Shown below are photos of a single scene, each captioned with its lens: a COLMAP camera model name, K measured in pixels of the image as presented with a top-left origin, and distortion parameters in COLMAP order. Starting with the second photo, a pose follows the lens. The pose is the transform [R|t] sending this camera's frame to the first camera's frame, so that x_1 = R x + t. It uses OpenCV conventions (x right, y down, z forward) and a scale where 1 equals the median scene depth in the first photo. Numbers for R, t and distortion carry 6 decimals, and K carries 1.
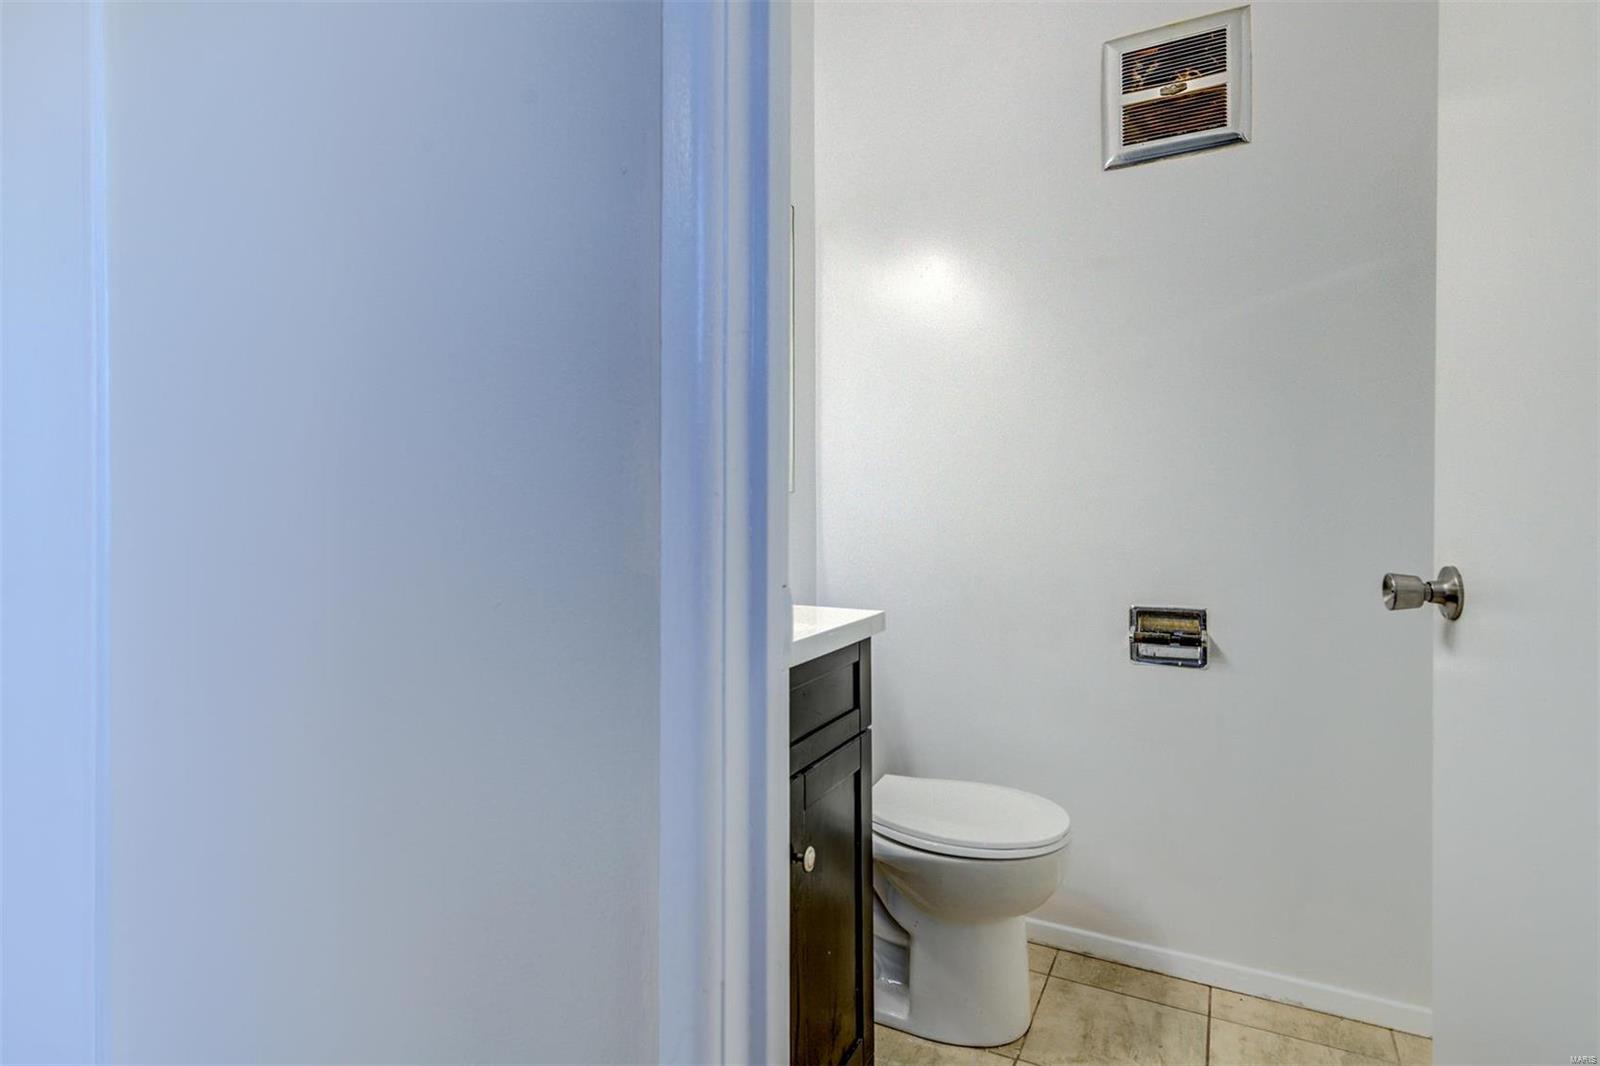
lens RADIAL K [[844.3, 0, 781.4], [0, 844.3, 500.6], [0, 0, 1]] dist [0.005412, 0.000367]
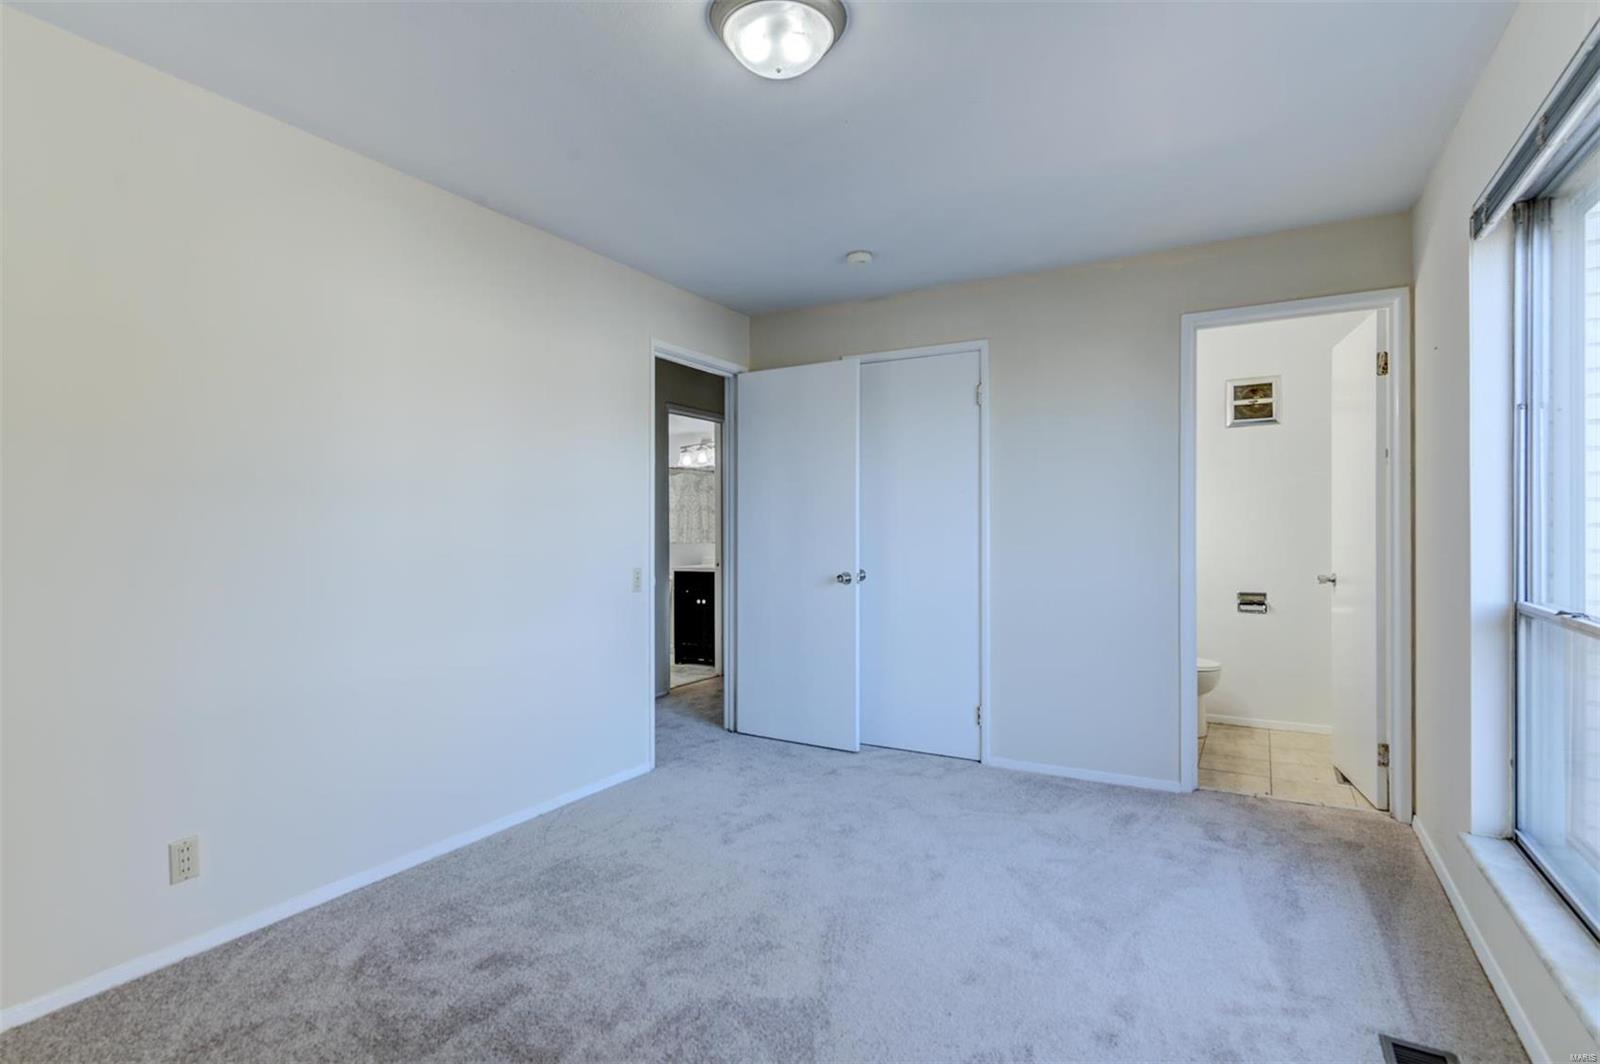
lens RADIAL K [[844.3, 0, 795.1], [0, 844.3, 526.6], [0, 0, 1]] dist [0.005412, 0.000367]
pose [[0.999996, -0.000030, -0.002919, -1.020561], [0.000016, 0.999988, -0.004910, -0.072584], [0.002919, 0.004910, 0.999984, -1.755223]]
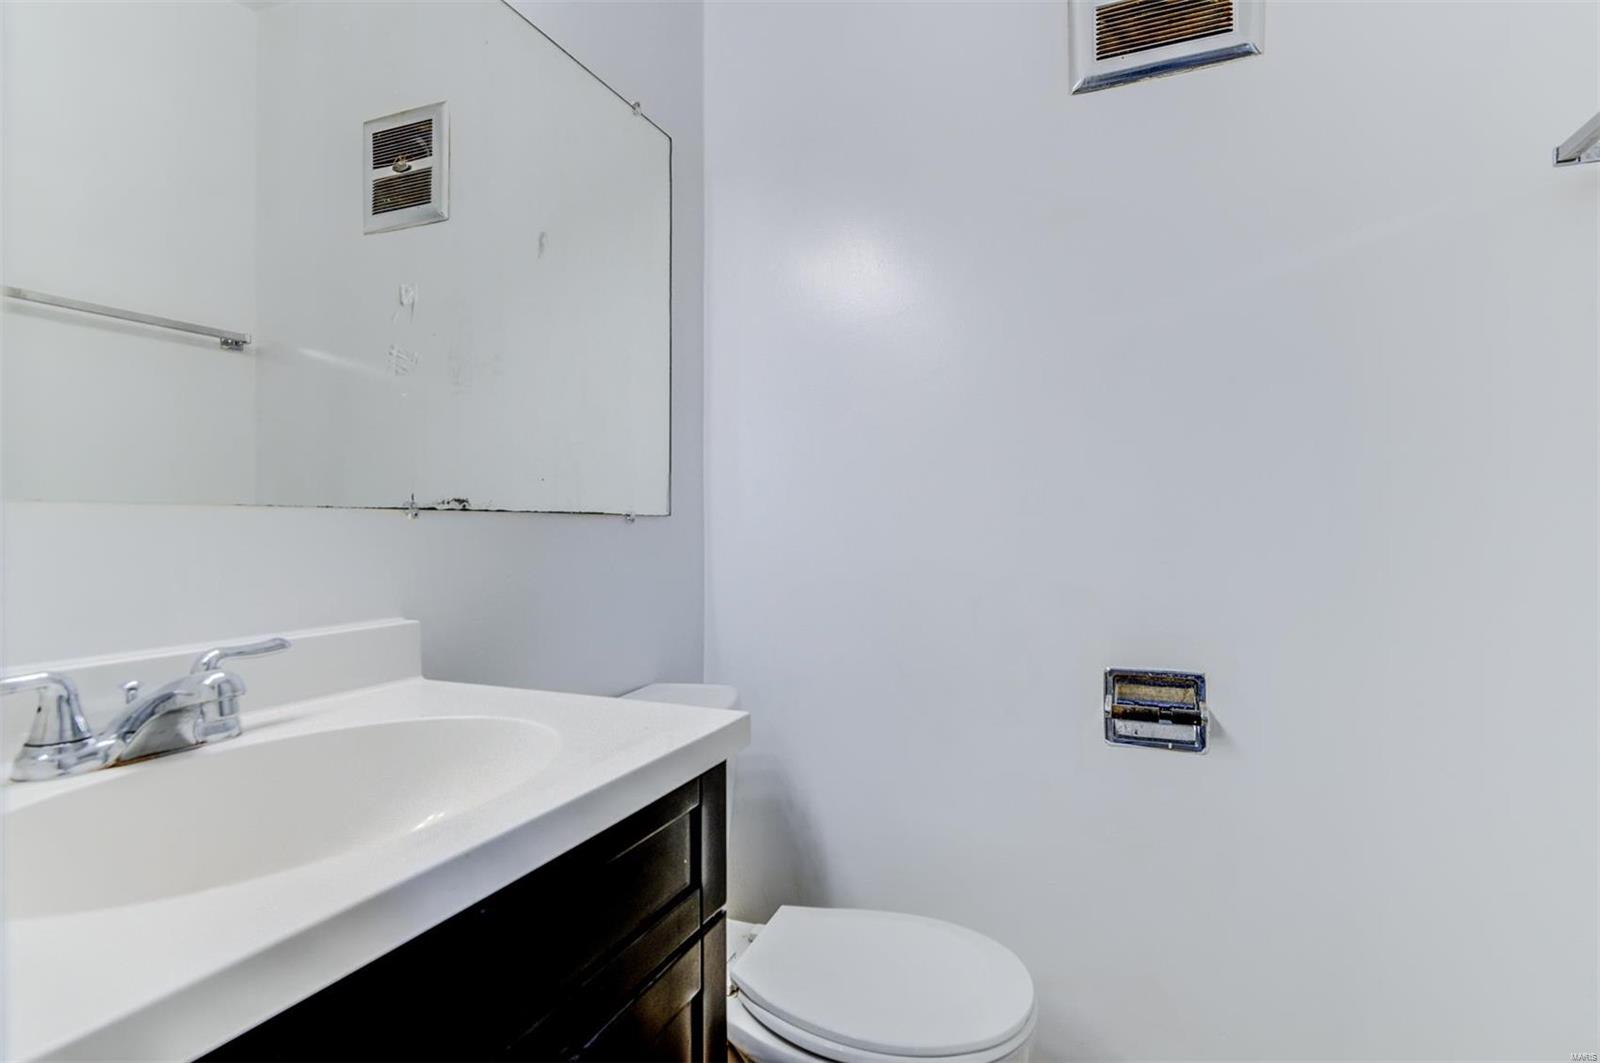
lens RADIAL K [[844.3, 0, 804.5], [0, 844.3, 529.9], [0, 0, 1]] dist [0.005412, 0.000367]
pose [[0.995259, 0.000303, 0.097258, 0.073672], [-0.001026, 0.999972, 0.007383, -0.004783], [-0.097253, -0.007447, 0.995232, 0.281408]]
